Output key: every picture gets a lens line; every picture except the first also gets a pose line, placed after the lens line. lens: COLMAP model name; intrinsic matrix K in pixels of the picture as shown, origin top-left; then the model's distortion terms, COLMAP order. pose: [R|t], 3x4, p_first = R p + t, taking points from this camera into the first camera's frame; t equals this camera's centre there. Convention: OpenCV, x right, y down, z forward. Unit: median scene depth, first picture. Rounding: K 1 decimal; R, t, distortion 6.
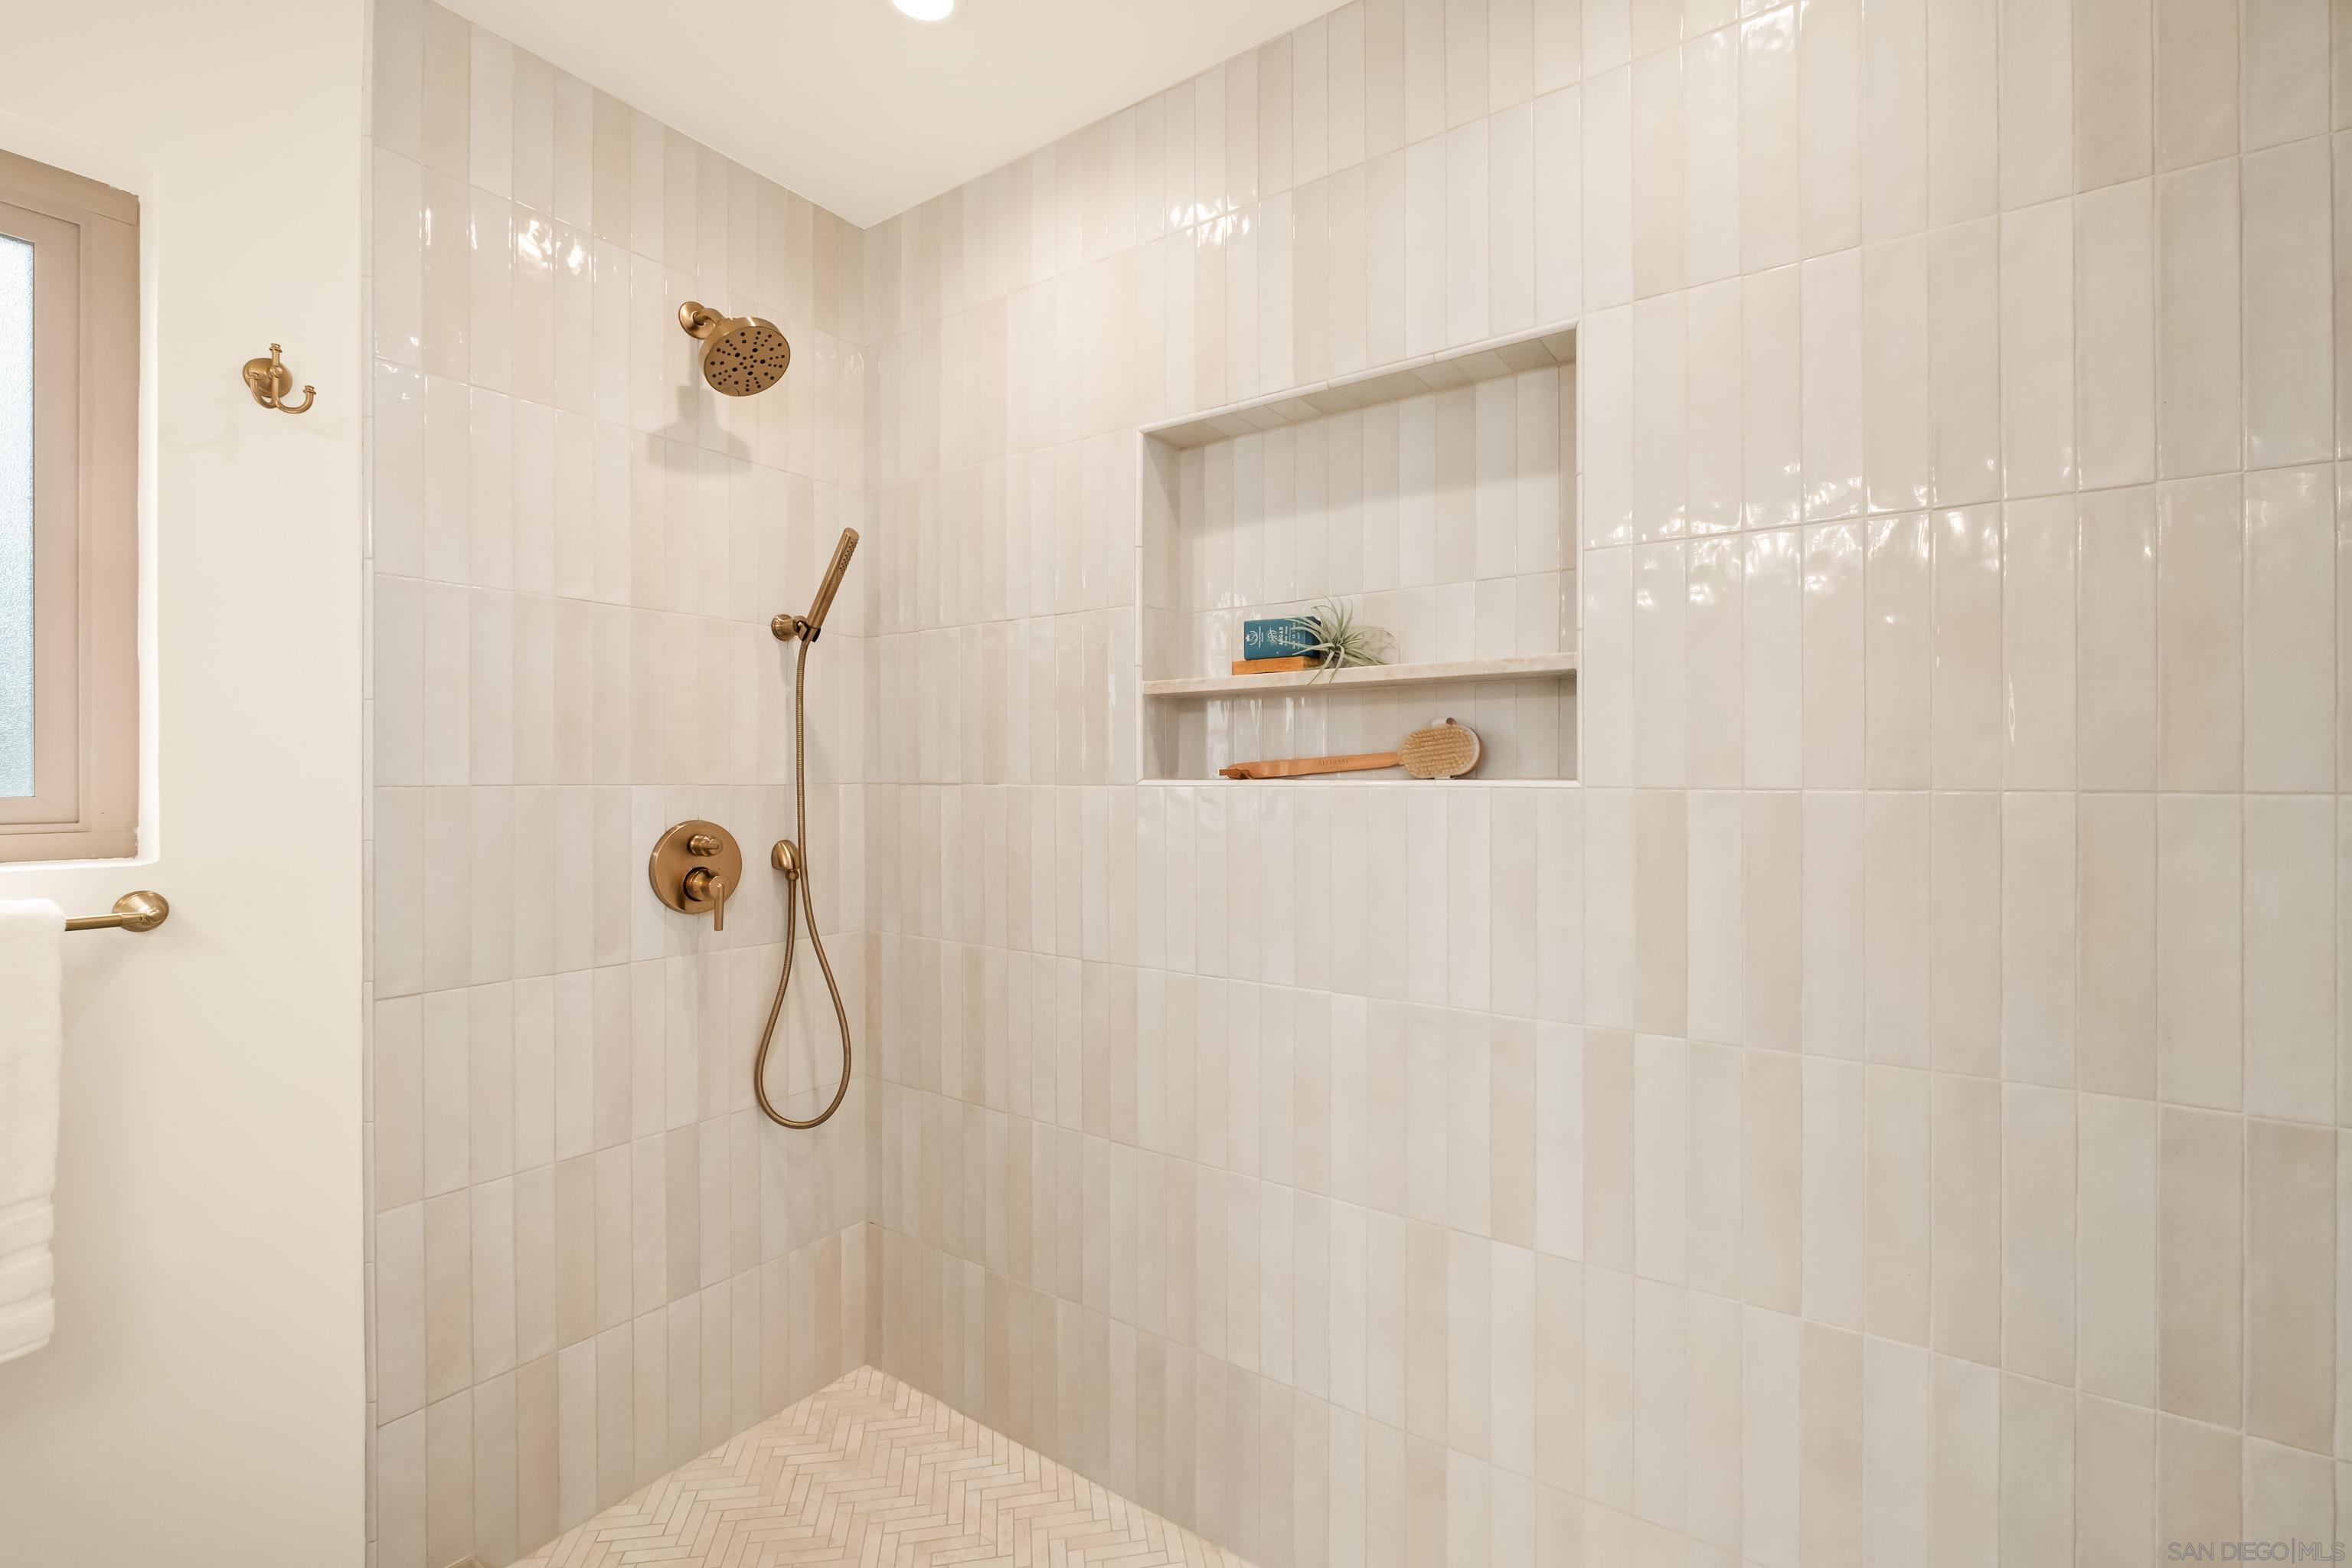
lens RADIAL K [[1020.9, 0, 1176.0], [0, 1020.9, 784.0], [0, 0, 1]] dist [-0.004711, -0.000185]
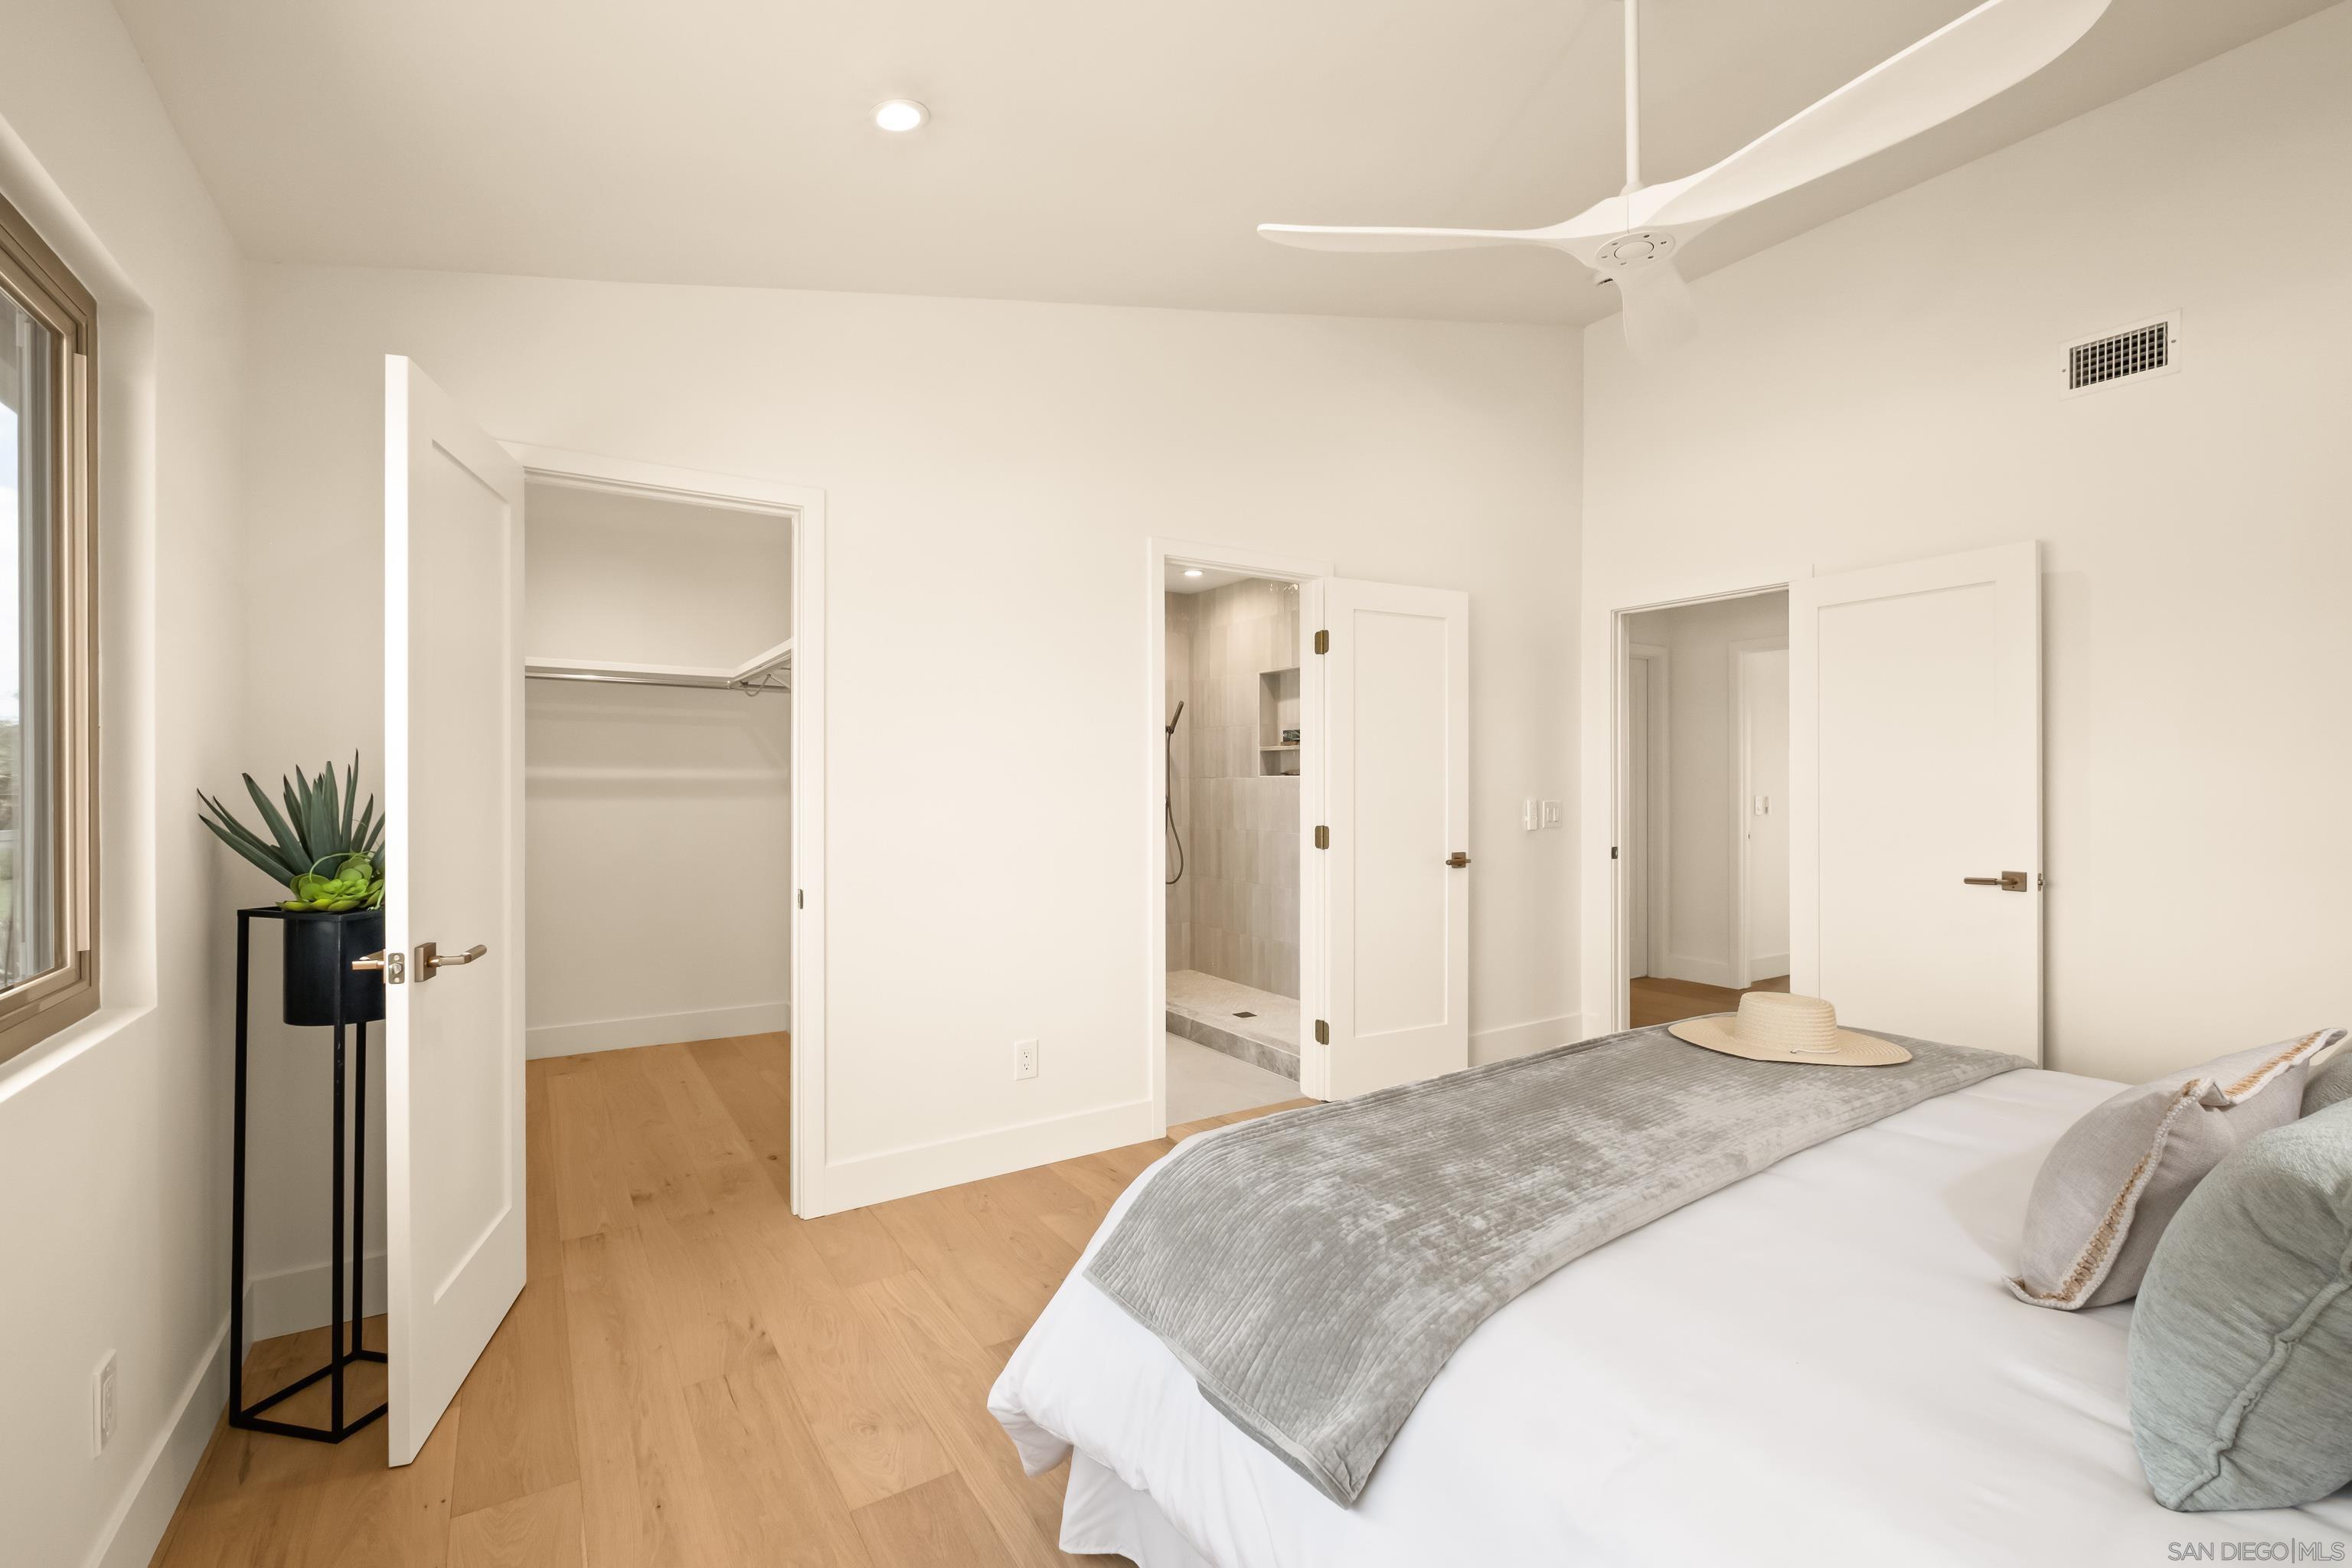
lens RADIAL K [[1020.9, 0, 1176.0], [0, 1020.9, 784.0], [0, 0, 1]] dist [-0.004711, -0.000185]
pose [[0.927083, -0.002104, -0.374849, 0.917679], [0.002105, 0.999998, -0.000407, 0.021819], [0.374849, -0.000412, 0.927086, -2.108288]]
